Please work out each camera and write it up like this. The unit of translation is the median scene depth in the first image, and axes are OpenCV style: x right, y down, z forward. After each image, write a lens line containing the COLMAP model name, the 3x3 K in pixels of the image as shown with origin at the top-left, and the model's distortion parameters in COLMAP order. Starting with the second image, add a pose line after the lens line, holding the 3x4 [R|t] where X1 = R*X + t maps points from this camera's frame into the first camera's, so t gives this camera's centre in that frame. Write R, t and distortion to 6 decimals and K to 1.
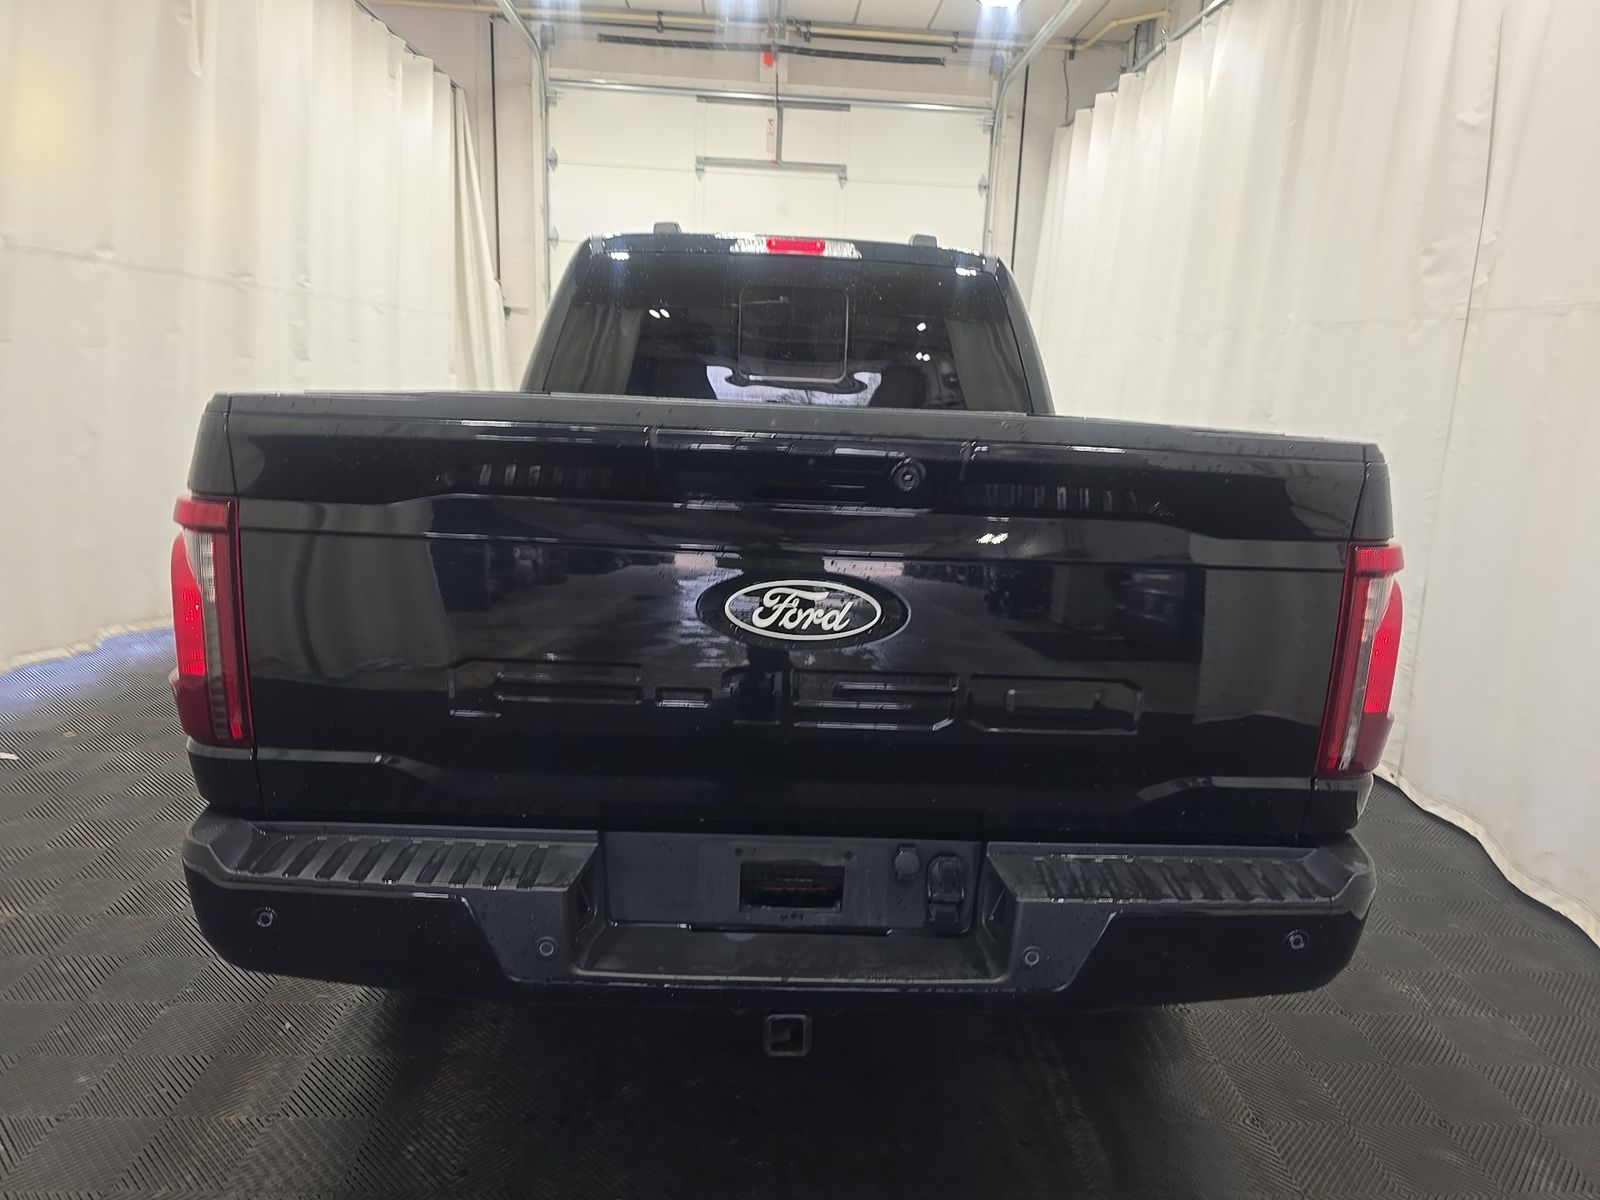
lens RADIAL K [[1074.1, 0, 800.0], [0, 1074.1, 600.0], [0, 0, 1]] dist [0.049264, -0.050022]
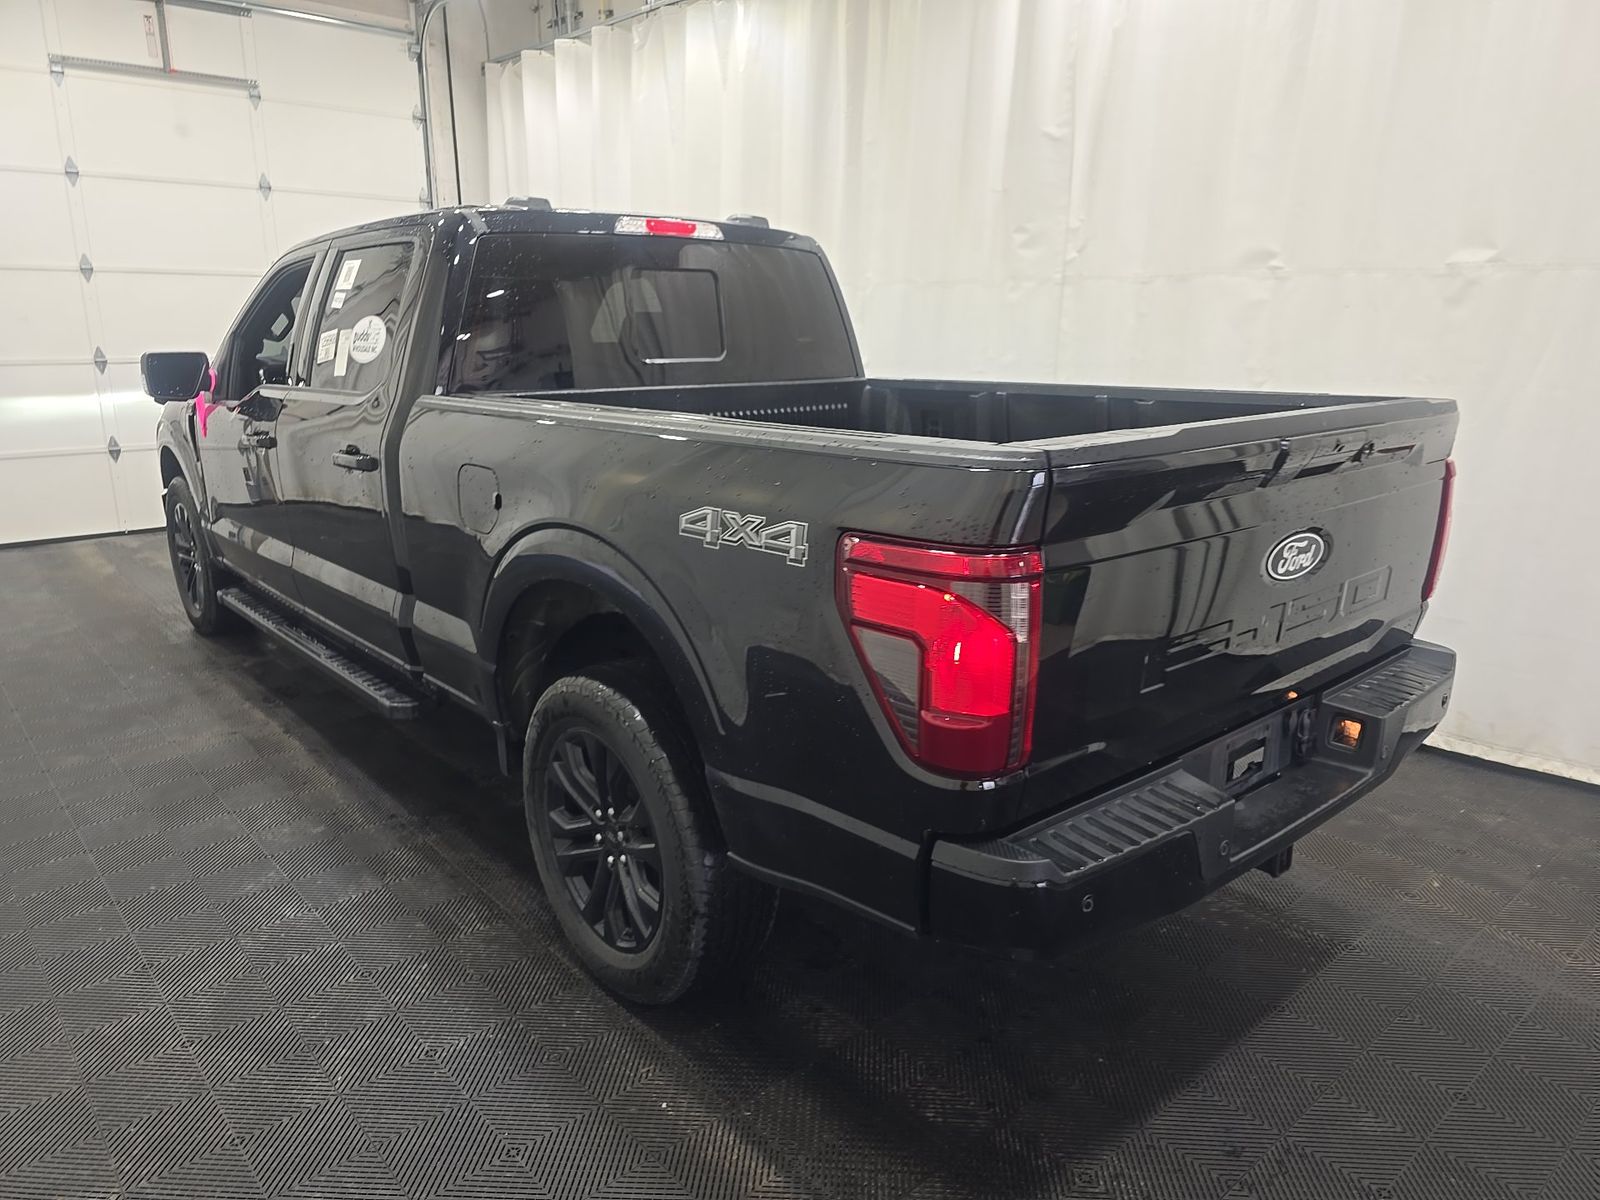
lens RADIAL K [[1074.1, 0, 800.0], [0, 1074.1, 600.0], [0, 0, 1]] dist [0.049264, -0.050022]
pose [[0.776085, -0.199143, 0.598360, -0.410716], [0.157242, 0.979970, 0.122202, -0.066907], [-0.610710, -0.000752, 0.791854, 0.098418]]
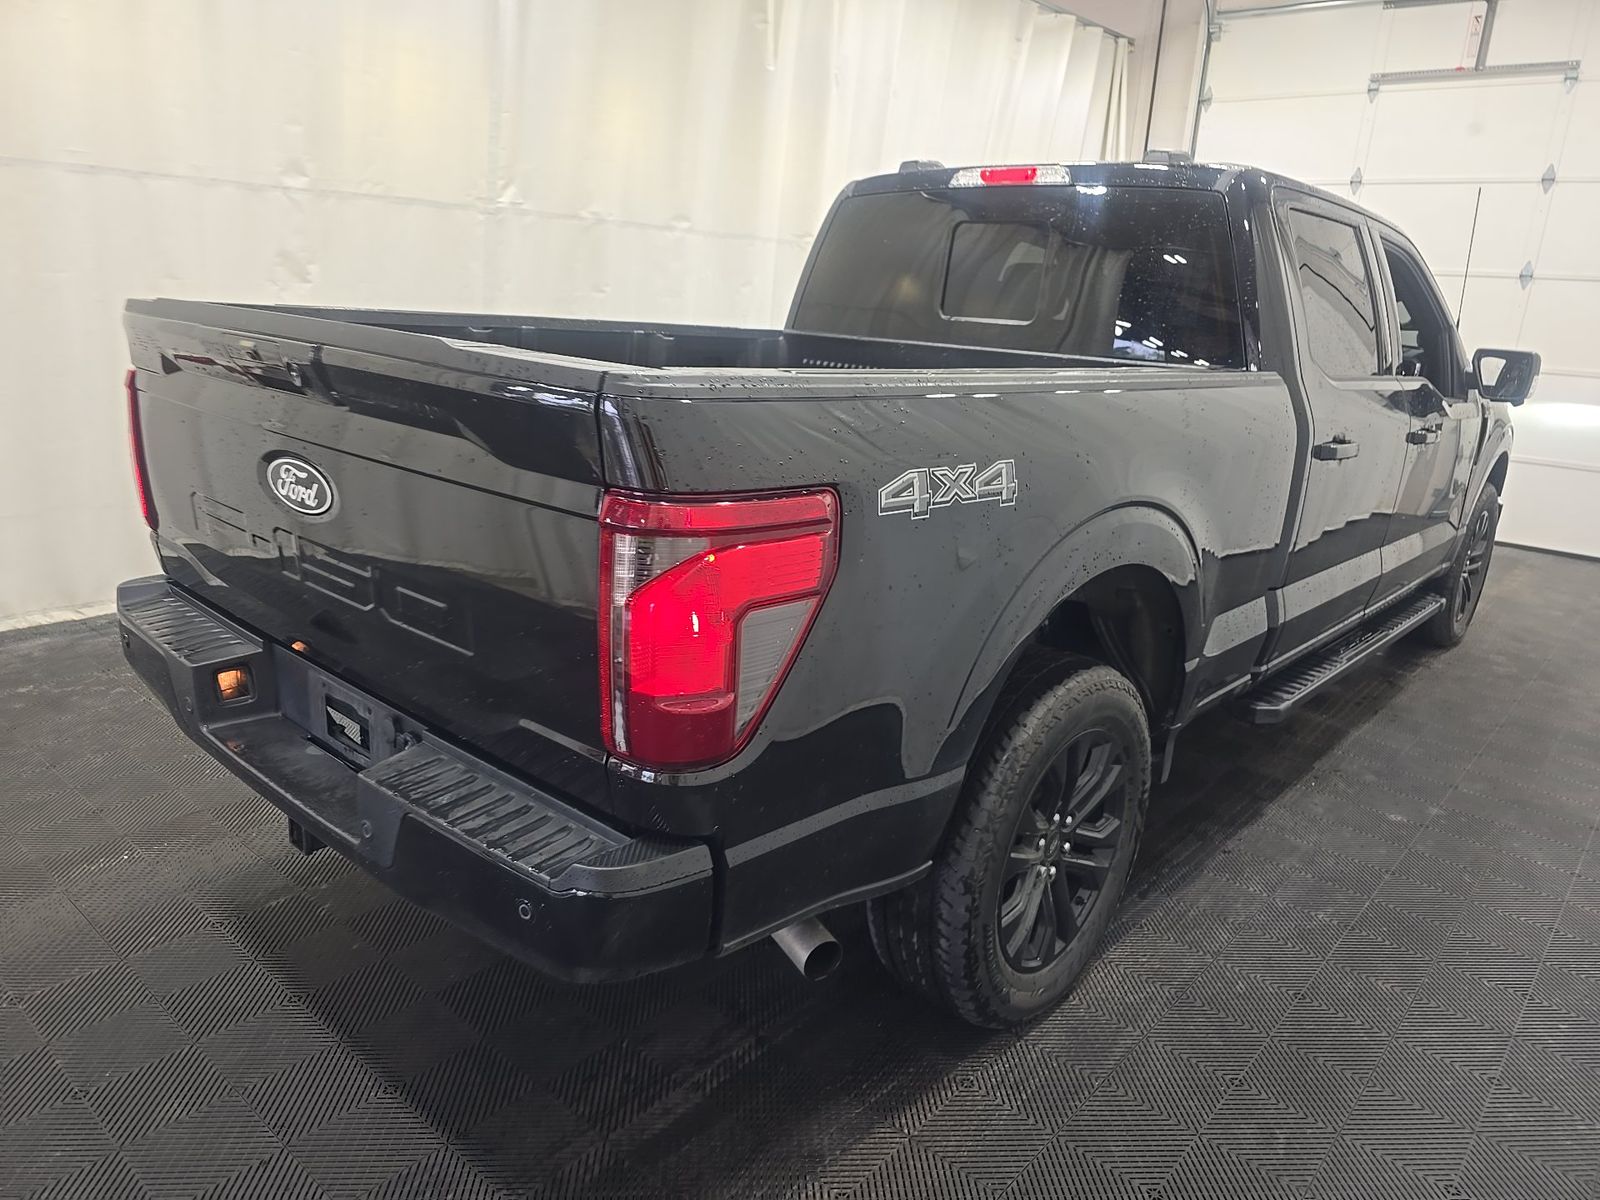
lens RADIAL K [[1085.0, 0, 770.9], [0, 1085.0, 596.8], [0, 0, 1]] dist [-0.000658, -0.010586]
pose [[0.722605, 0.181718, -0.666949, 0.376041], [-0.161887, 0.982484, 0.092293, -0.021207], [0.672038, 0.041279, 0.739365, 0.143735]]
